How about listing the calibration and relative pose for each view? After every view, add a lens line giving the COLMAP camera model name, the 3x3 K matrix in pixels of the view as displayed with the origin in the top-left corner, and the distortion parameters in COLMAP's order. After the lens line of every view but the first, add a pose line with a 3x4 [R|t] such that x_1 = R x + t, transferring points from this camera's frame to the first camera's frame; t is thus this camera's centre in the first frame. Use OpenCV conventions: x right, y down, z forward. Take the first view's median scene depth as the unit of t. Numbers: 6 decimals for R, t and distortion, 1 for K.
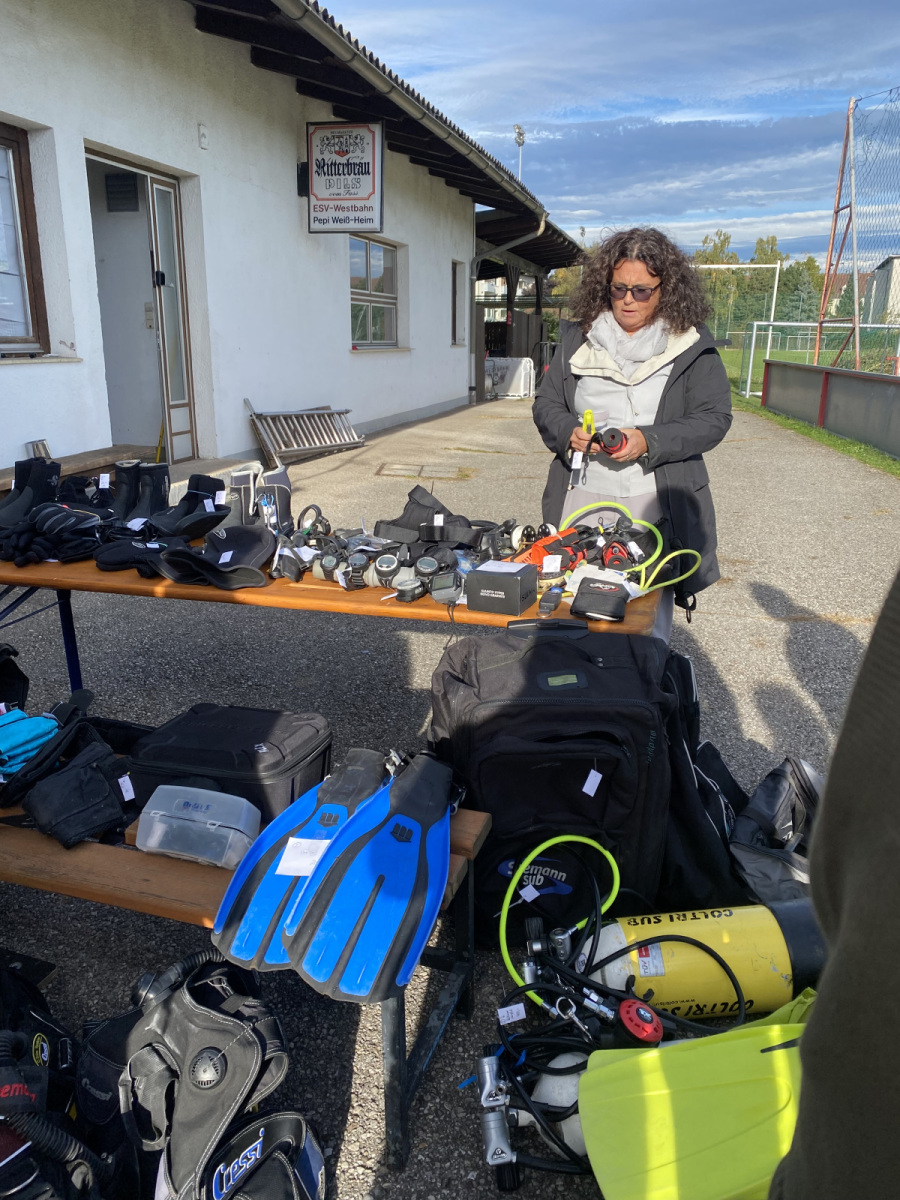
lens RADIAL K [[913.7, 0, 454.2], [0, 913.7, 611.7], [0, 0, 1]] dist [0.010073, -0.028462]
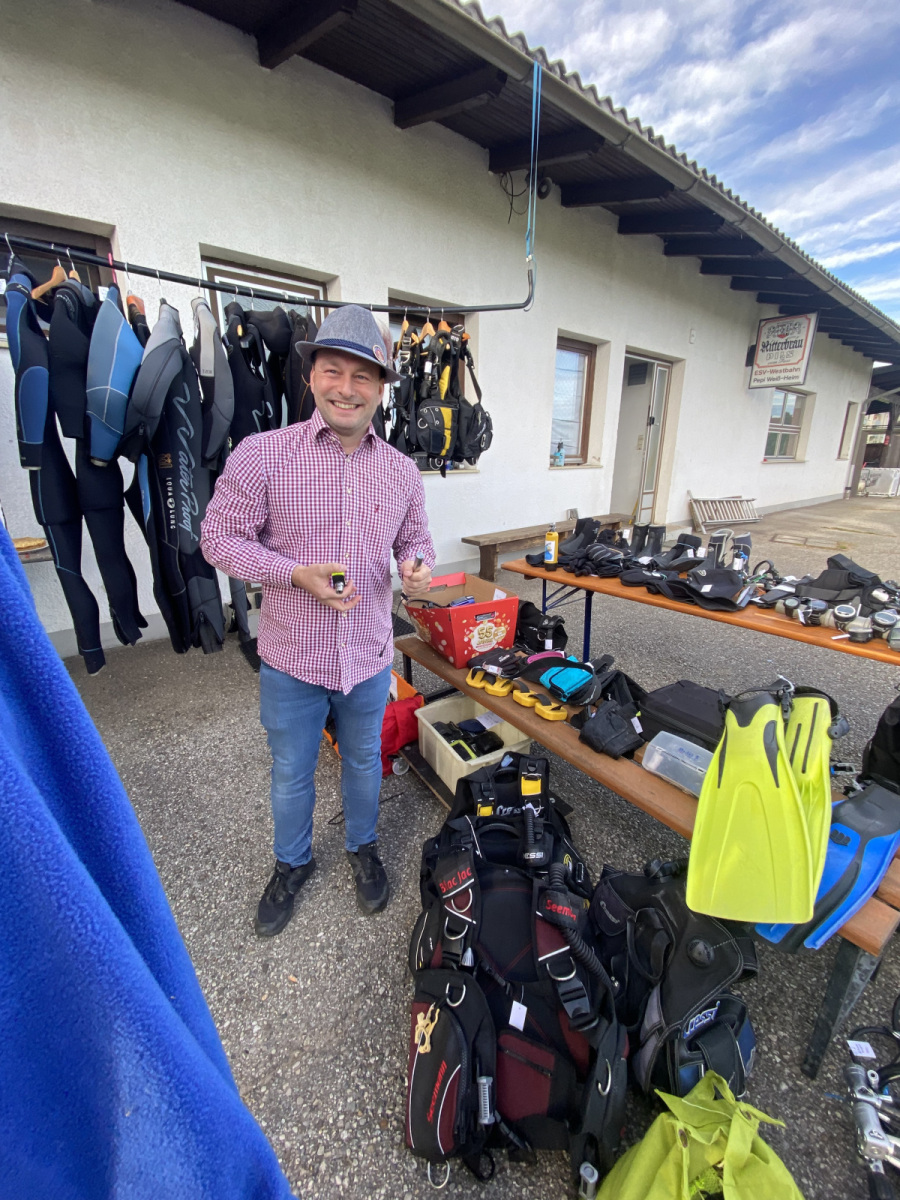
lens RADIAL K [[485.6, 0, 441.9], [0, 485.6, 603.1], [0, 0, 1]] dist [-0.011254, -0.003836]
pose [[0.795050, 0.162192, -0.584456, -0.040452], [-0.161191, 0.985434, 0.054195, -0.002237], [0.584733, 0.051121, 0.809613, 0.022814]]
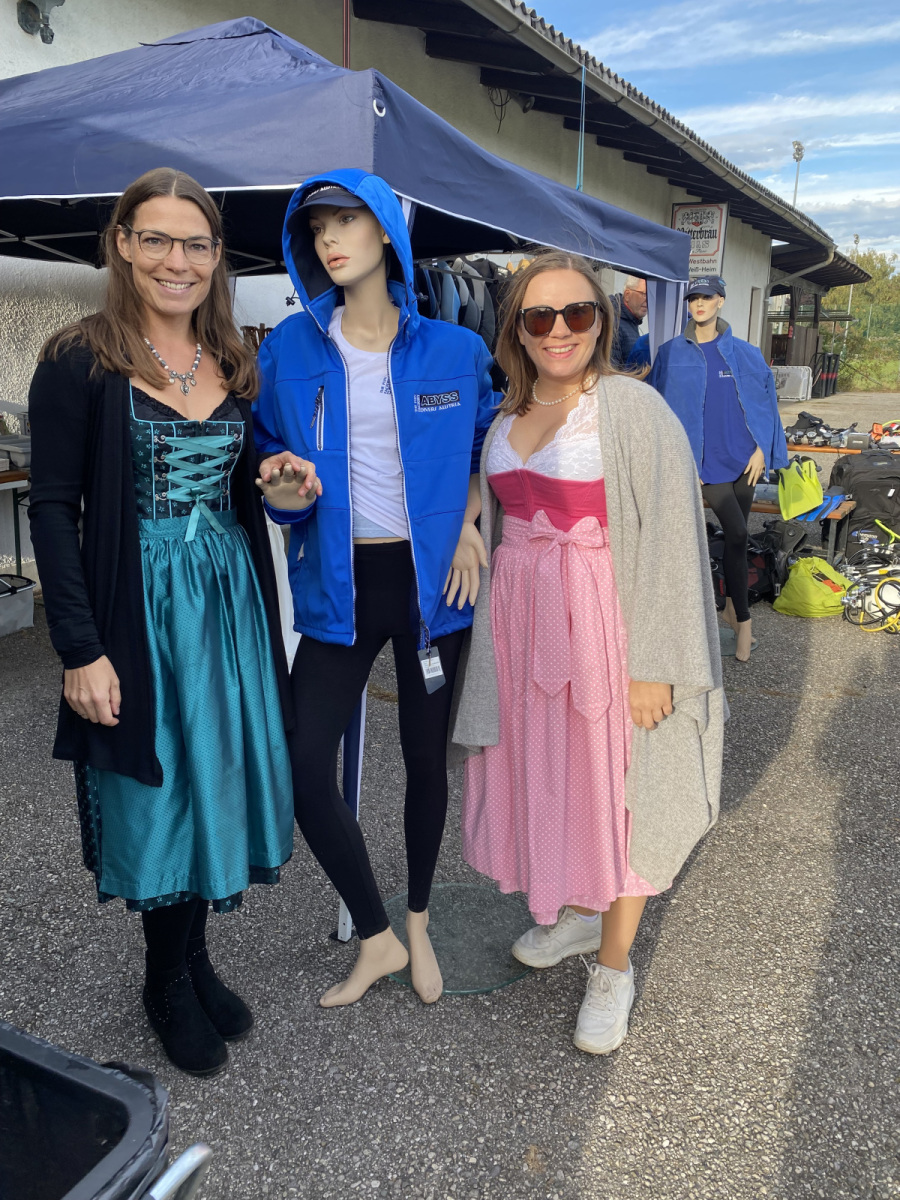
lens RADIAL K [[913.7, 0, 445.1], [0, 913.7, 599.9], [0, 0, 1]] dist [0.010073, -0.028462]
pose [[0.964469, 0.065847, -0.255859, -0.122705], [-0.071529, 0.997354, -0.012954, 0.172118], [0.254330, 0.030795, 0.966627, -0.598626]]
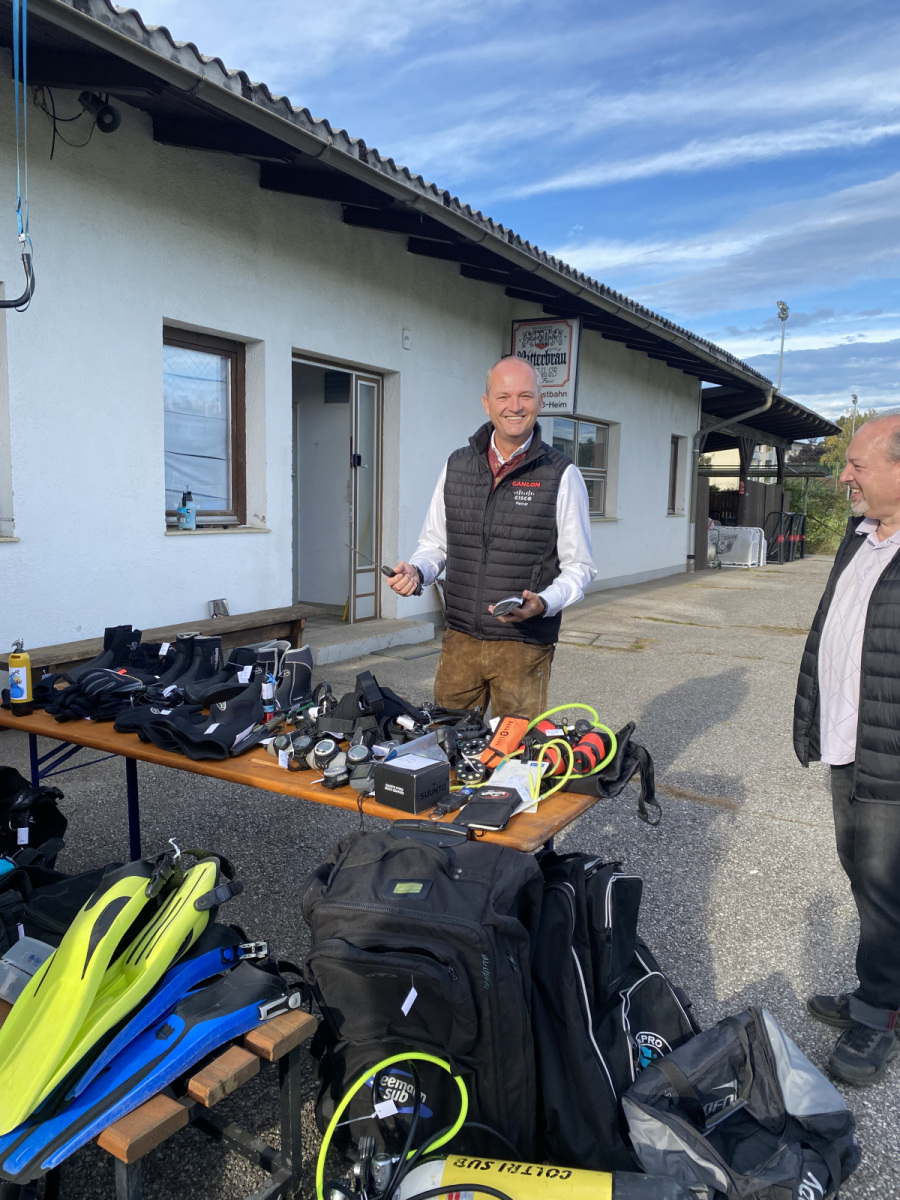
lens RADIAL K [[913.7, 0, 449.6], [0, 913.7, 604.4], [0, 0, 1]] dist [0.010073, -0.028462]
pose [[0.959248, 0.042508, -0.279352, 0.110300], [-0.091045, 0.982392, -0.163149, -0.017887], [0.267498, 0.181934, 0.946227, 0.002528]]
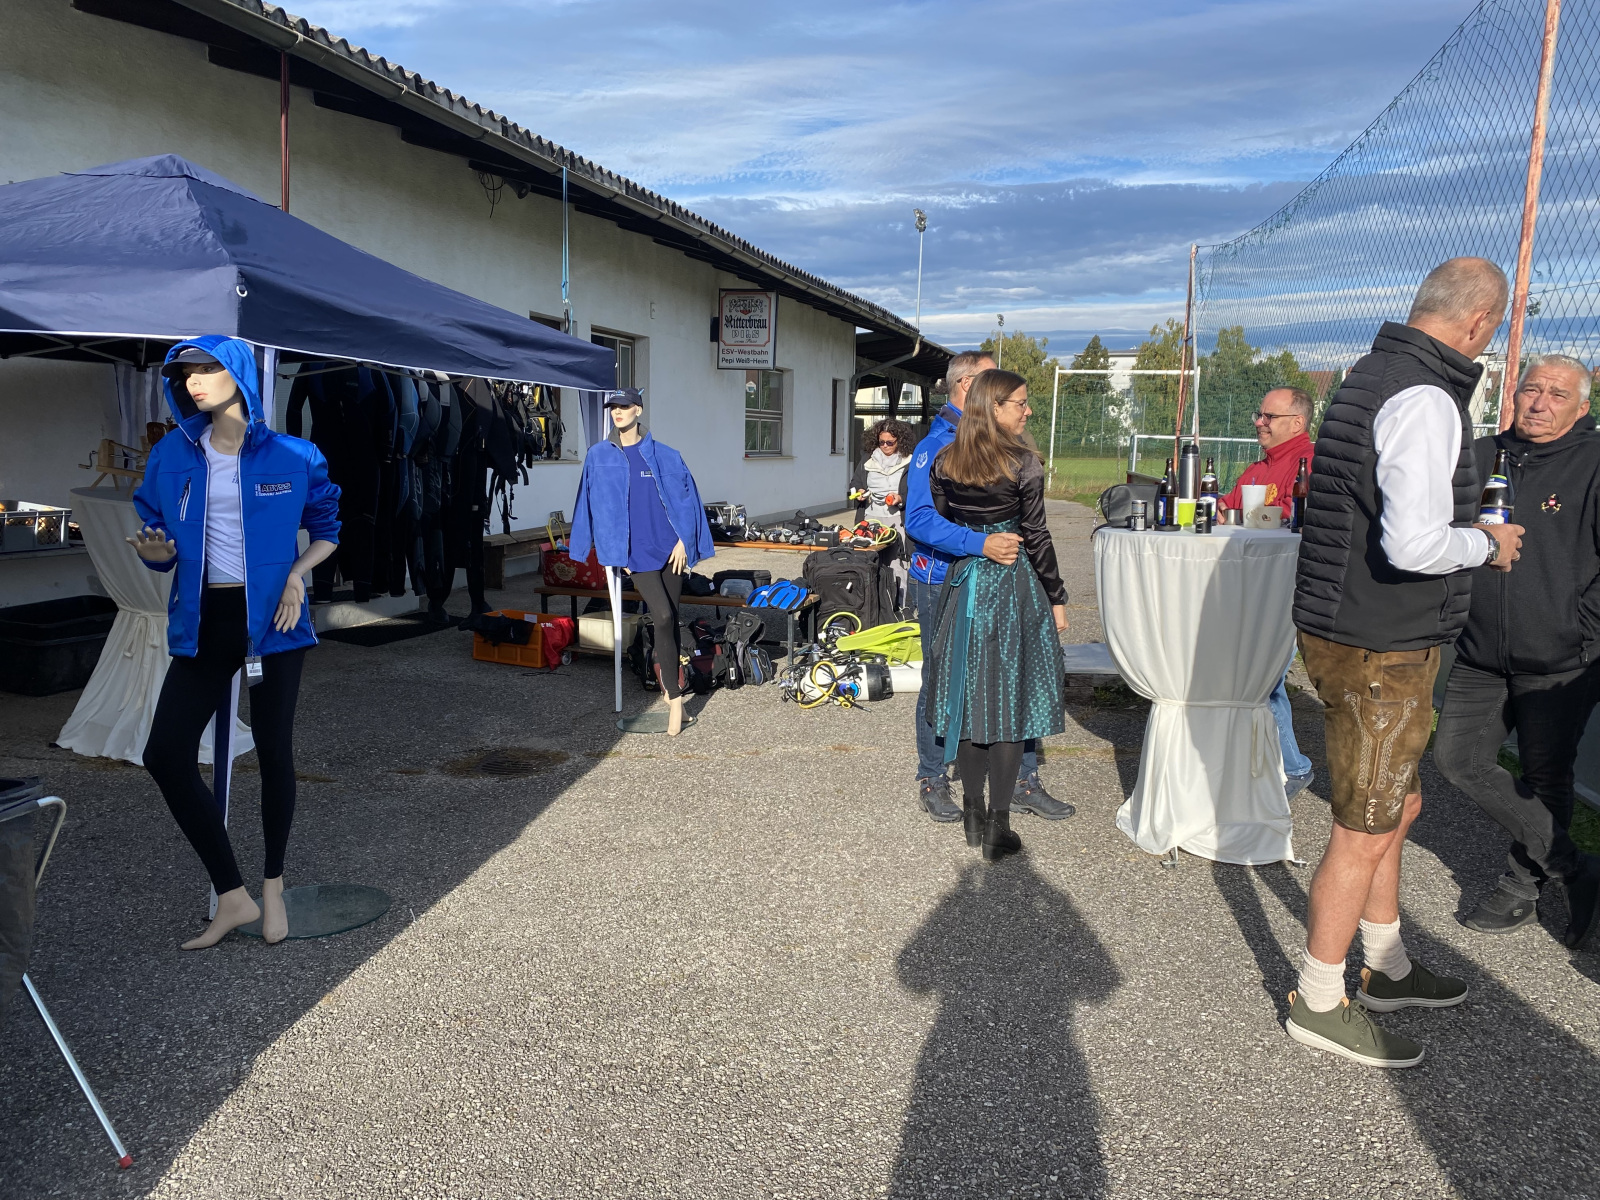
lens RADIAL K [[1218.3, 0, 817.6], [0, 1218.3, 590.2], [0, 0, 1]] dist [0.010073, -0.028462]
pose [[0.999582, 0.019269, -0.021563, 0.032596], [-0.022618, 0.985565, -0.167779, 0.229759], [0.018019, 0.168196, 0.985589, -0.822593]]
